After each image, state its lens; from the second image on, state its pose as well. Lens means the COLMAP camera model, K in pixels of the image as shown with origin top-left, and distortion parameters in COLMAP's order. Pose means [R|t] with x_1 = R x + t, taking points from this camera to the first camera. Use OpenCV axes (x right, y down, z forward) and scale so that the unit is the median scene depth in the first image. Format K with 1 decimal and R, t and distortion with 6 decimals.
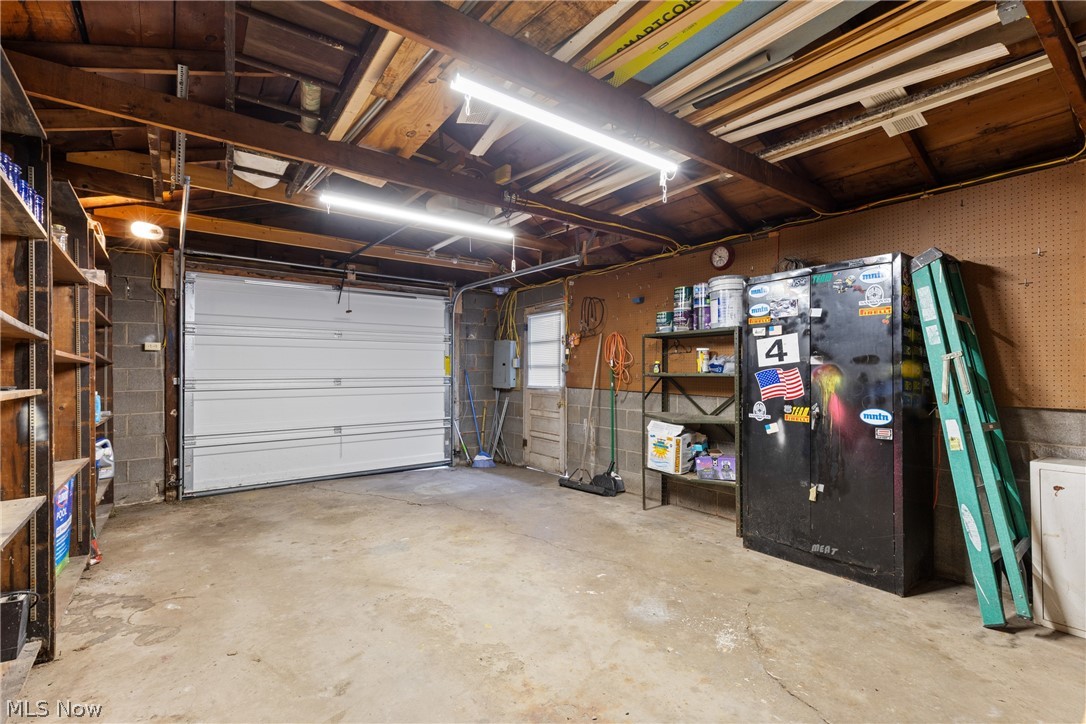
lens RADIAL K [[495.4, 0, 542.7], [0, 495.4, 369.0], [0, 0, 1]] dist [0.013448, 0.000021]
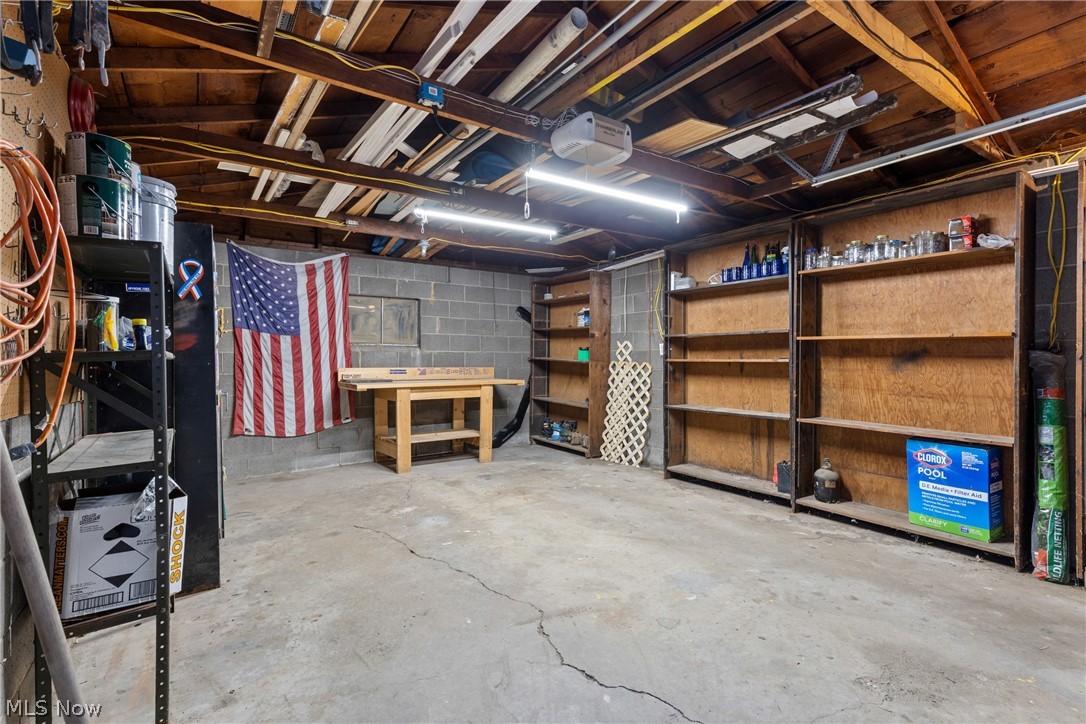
lens RADIAL K [[495.4, 0, 542.3], [0, 495.4, 362.5], [0, 0, 1]] dist [0.013448, 0.000021]
pose [[-0.998782, 0.007991, 0.048682, -0.132224], [0.008173, 0.999960, 0.003543, 0.028227], [-0.048652, 0.003936, -0.998808, 1.961120]]
